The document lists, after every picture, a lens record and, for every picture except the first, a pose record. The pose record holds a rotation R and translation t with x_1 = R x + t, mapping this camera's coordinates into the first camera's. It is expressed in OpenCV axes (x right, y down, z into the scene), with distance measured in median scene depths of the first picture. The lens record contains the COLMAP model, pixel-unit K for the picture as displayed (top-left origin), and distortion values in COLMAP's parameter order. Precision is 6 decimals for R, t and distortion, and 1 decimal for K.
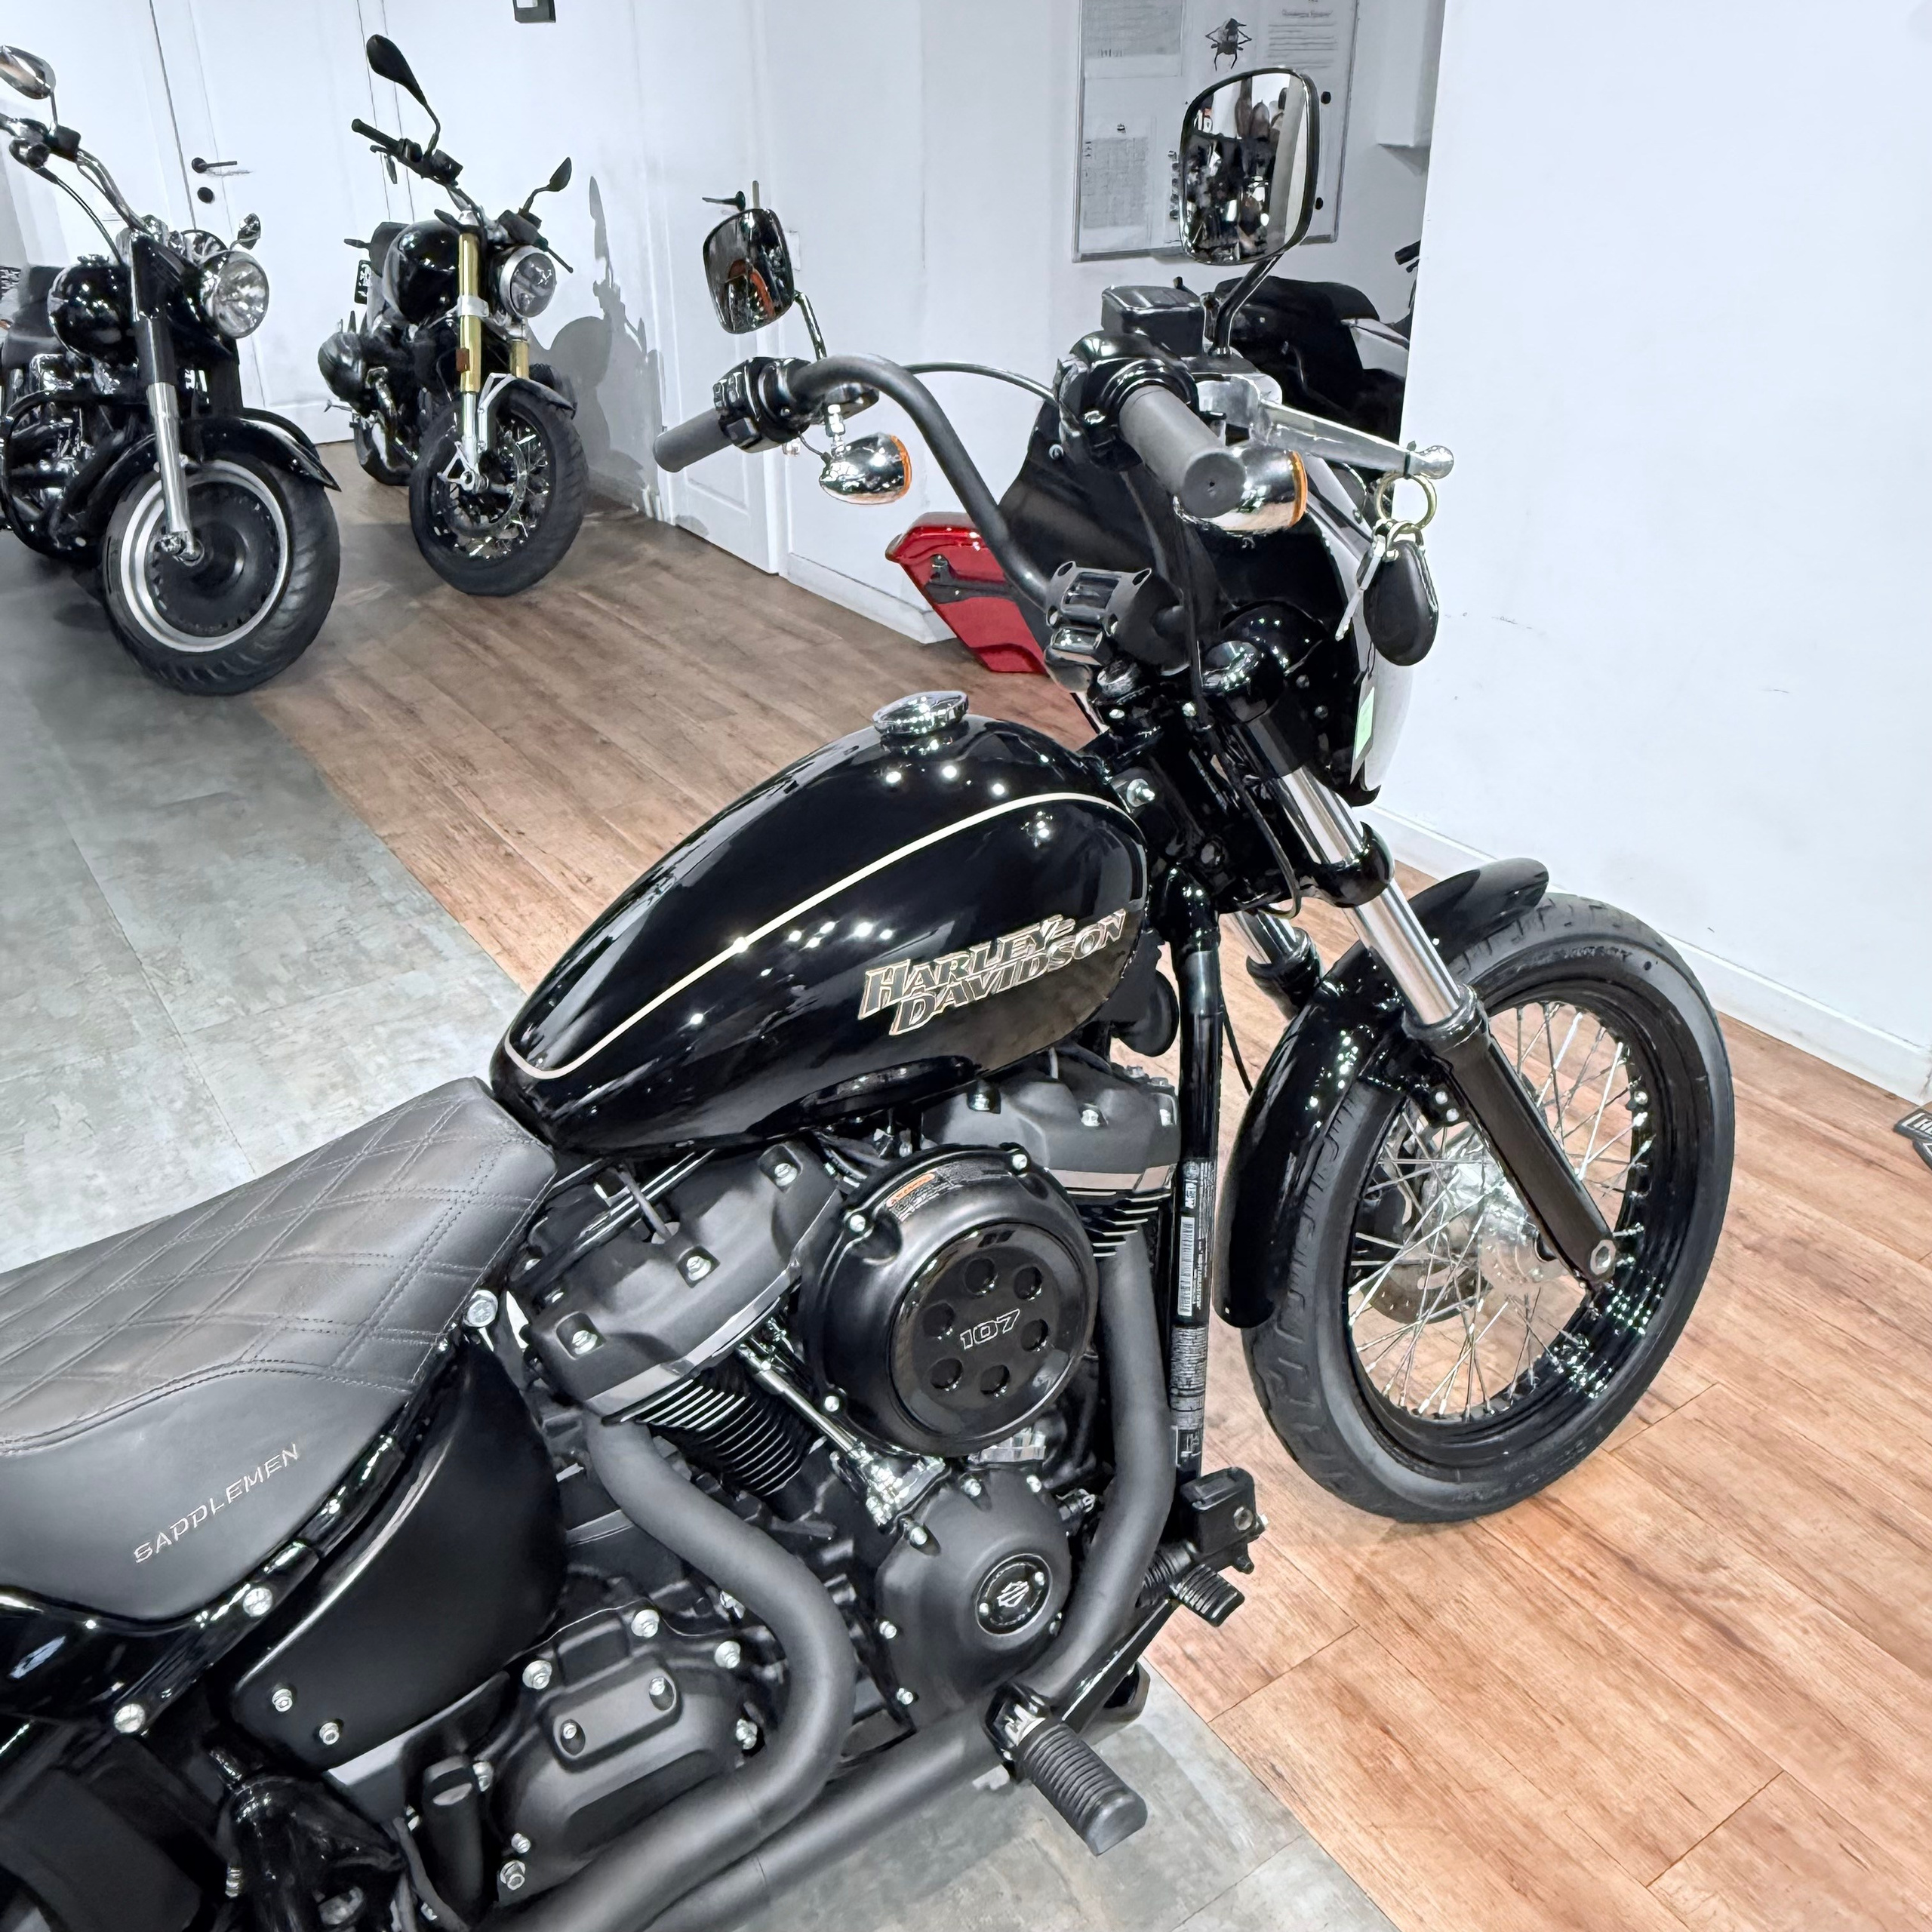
lens RADIAL K [[1716.2, 0, 962.6], [0, 1716.2, 950.3], [0, 0, 1]] dist [-0.001452, 0.001854]
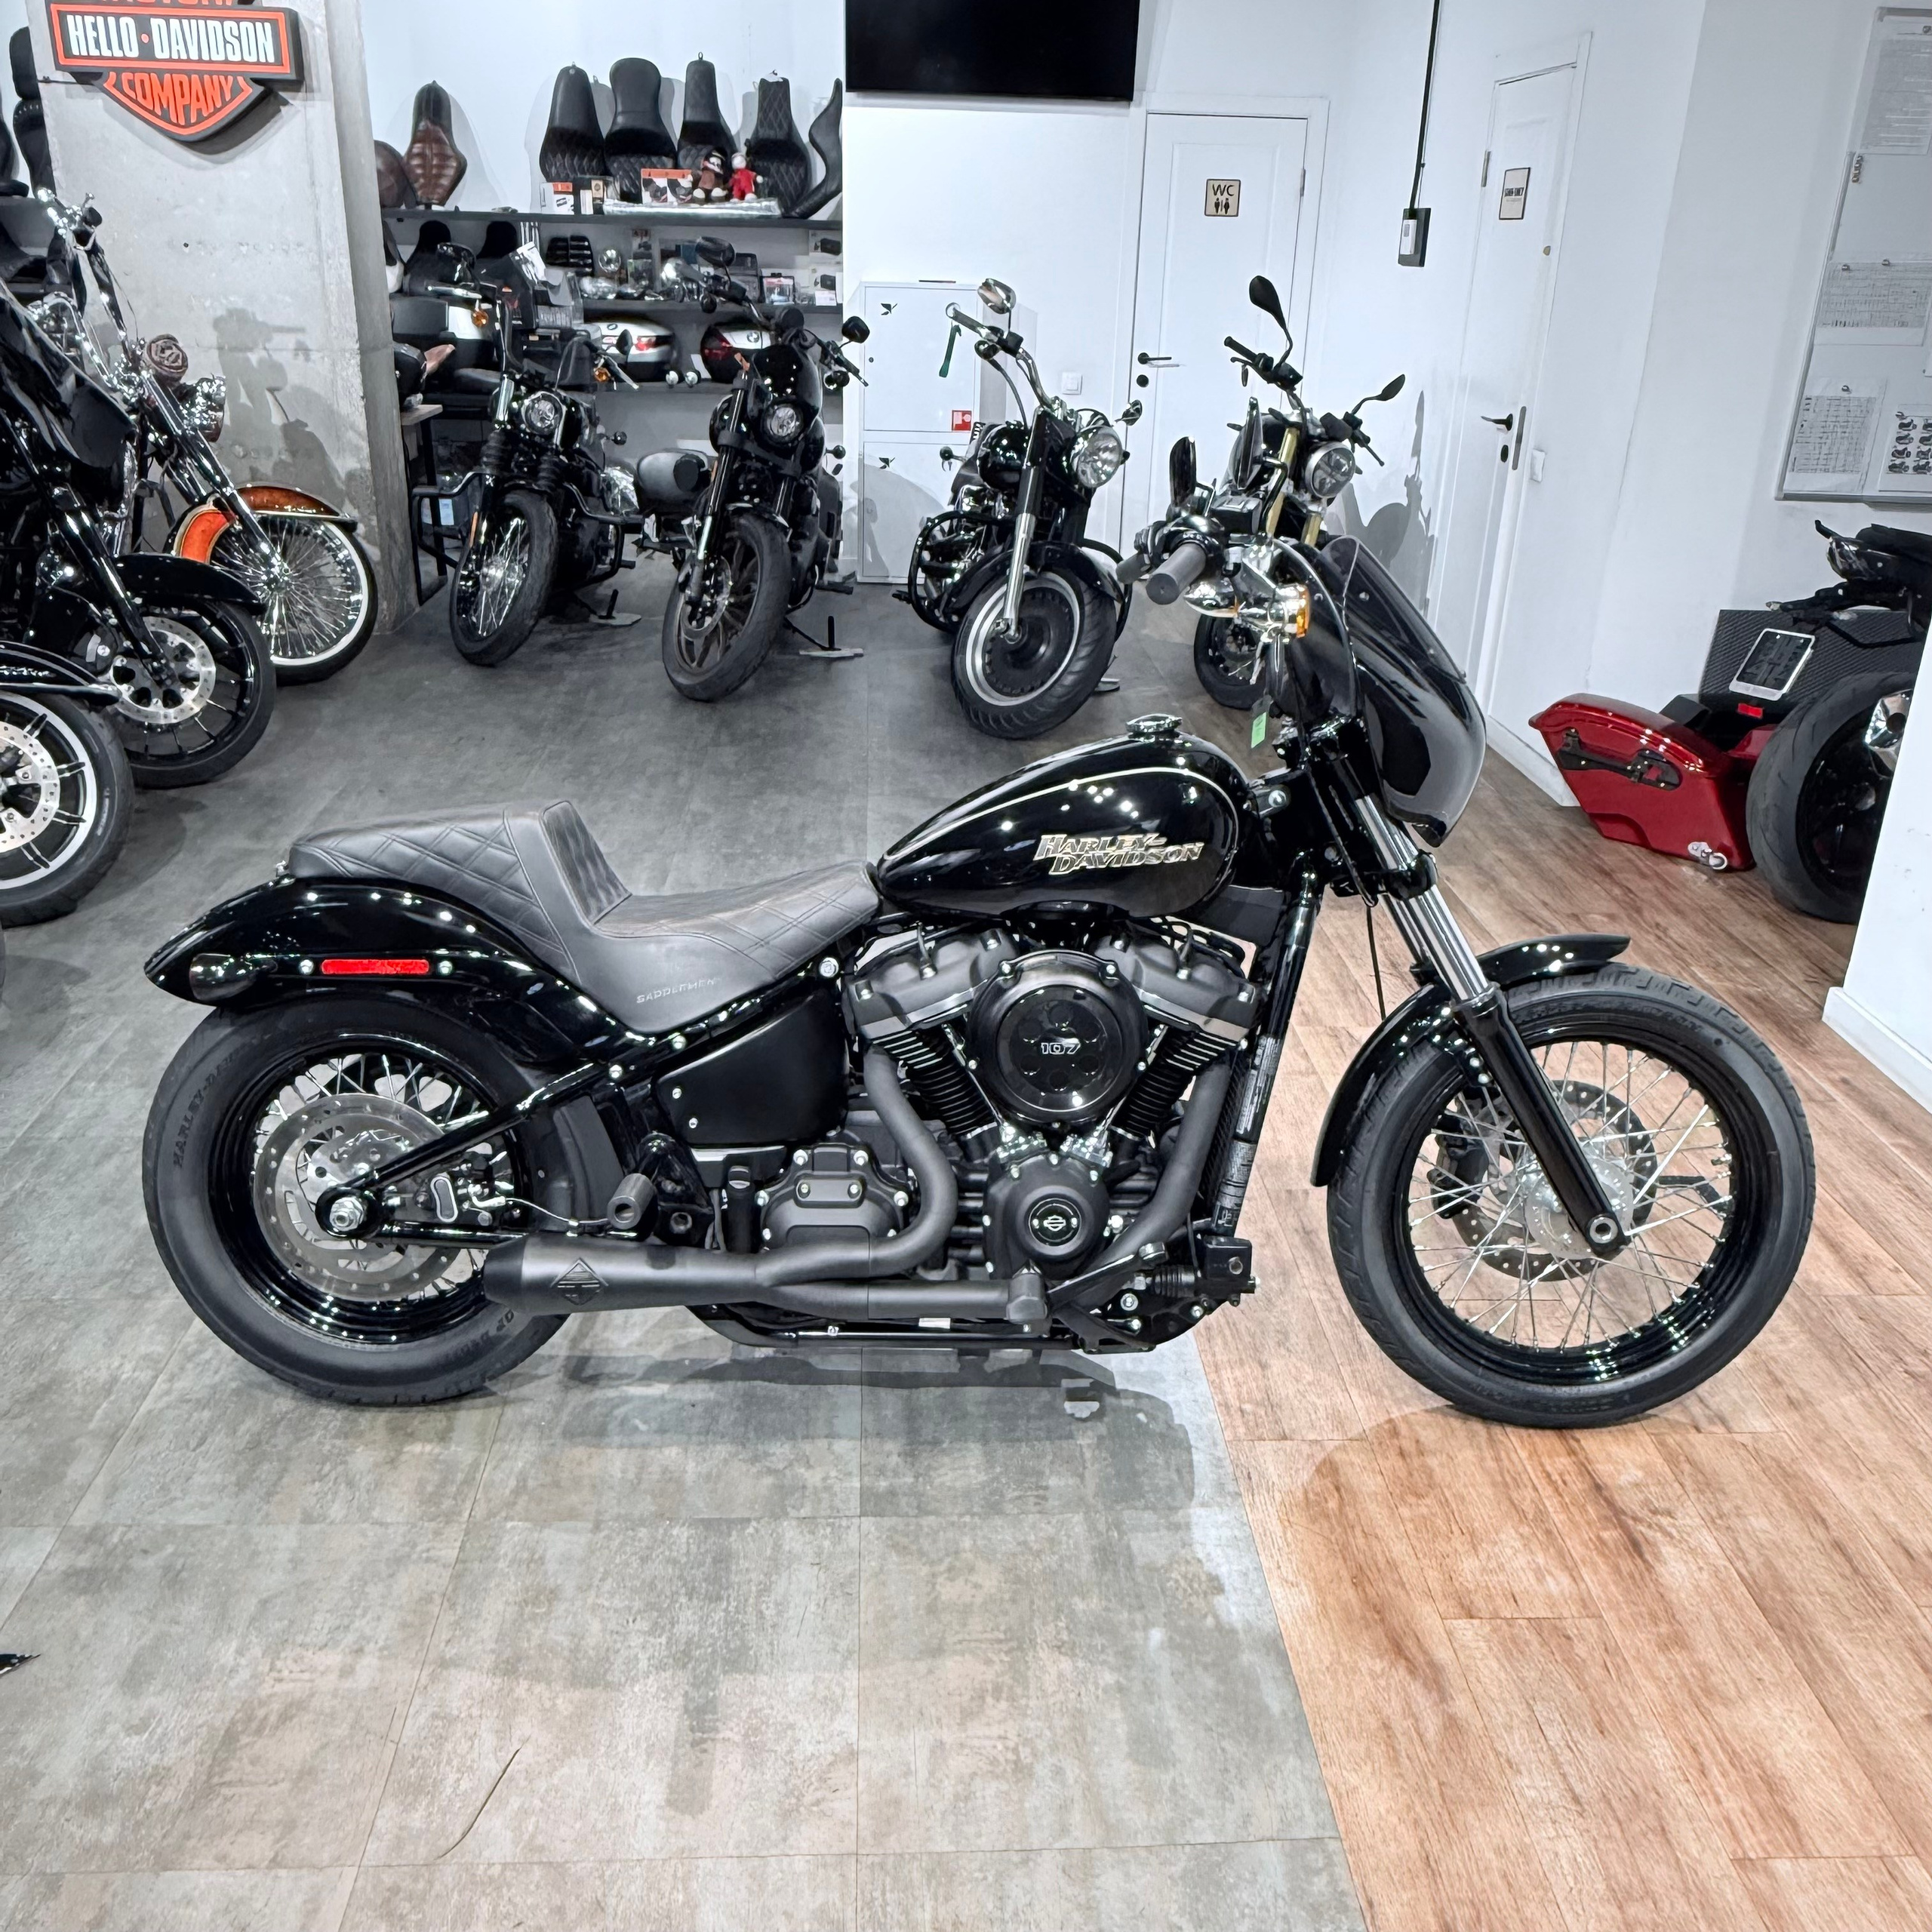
lens RADIAL K [[1715.0, 0, 959.5], [0, 1715.0, 949.0], [0, 0, 1]] dist [0.000379, -0.000815]
pose [[0.851349, 0.228401, -0.472270, 0.515373], [-0.272791, 0.961704, -0.026652, 0.136194], [0.448096, 0.151521, 0.881051, -0.440396]]
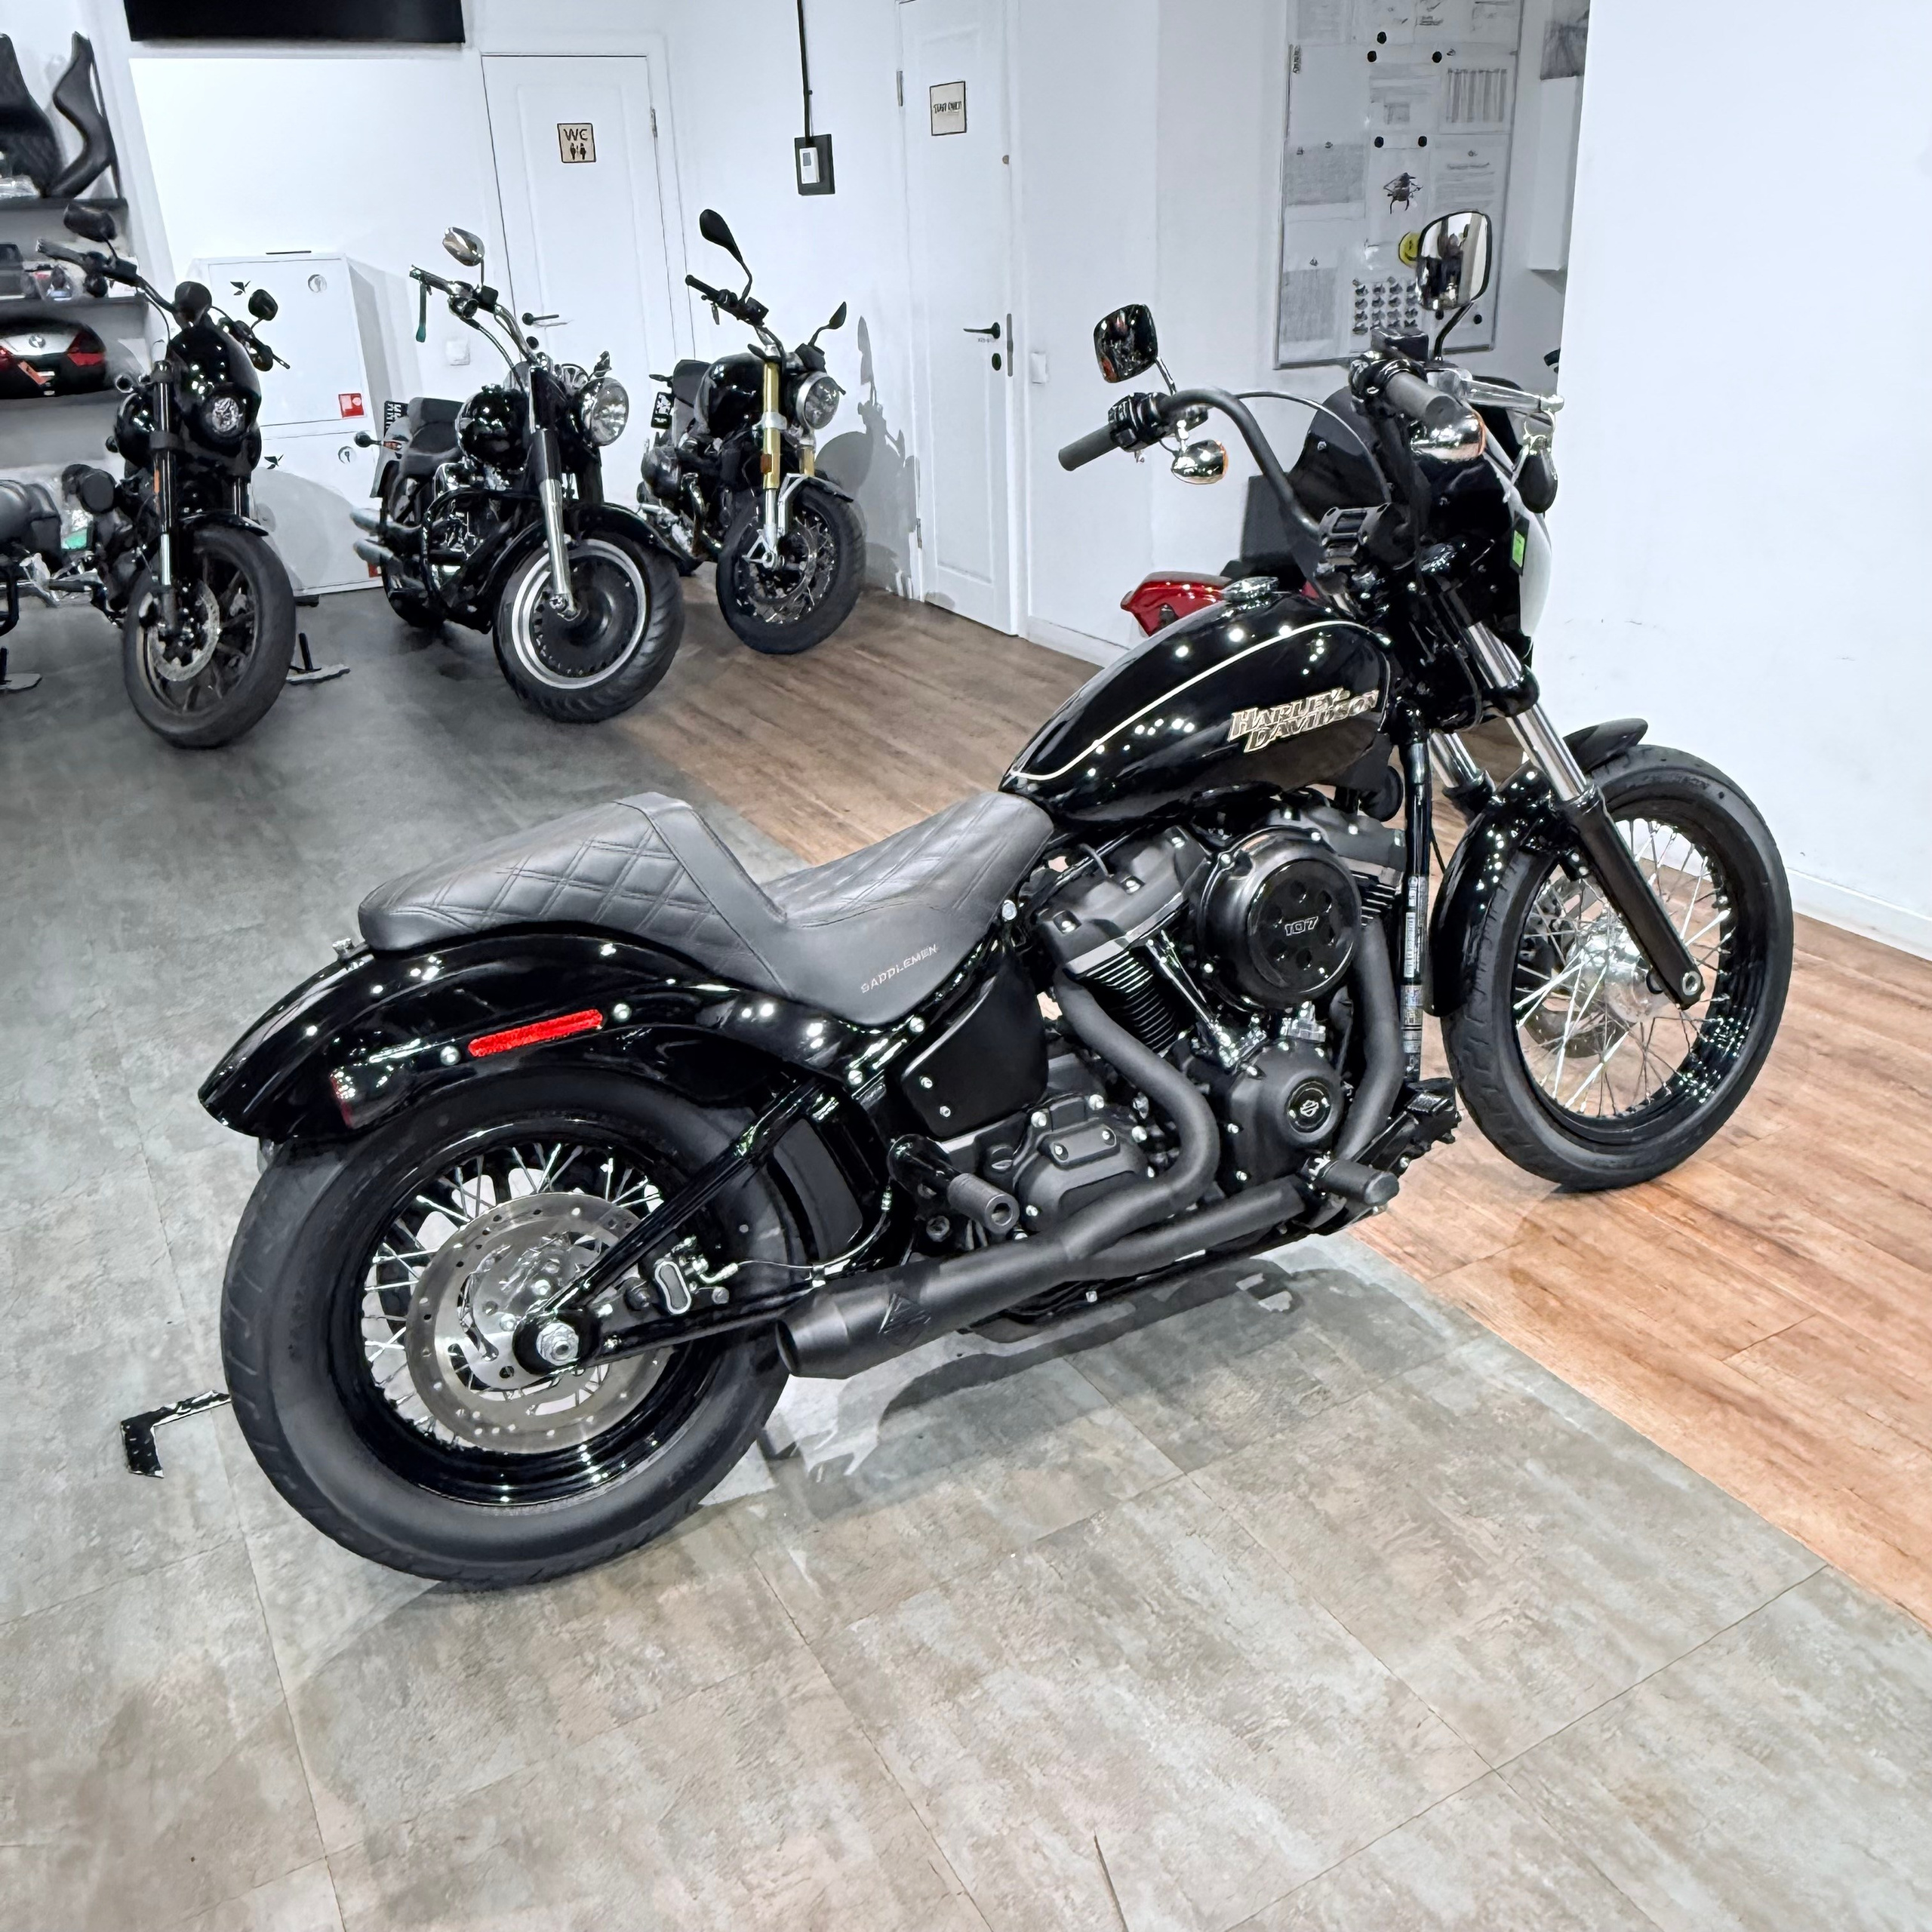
lens RADIAL K [[1714.7, 0, 965.7], [0, 1714.7, 958.6], [0, 0, 1]] dist [-0.002591, 0.002239]
pose [[0.996261, 0.003684, -0.086321, -0.117517], [-0.009705, 0.997540, -0.069431, 0.259006], [0.085853, 0.070010, 0.993845, -0.504537]]
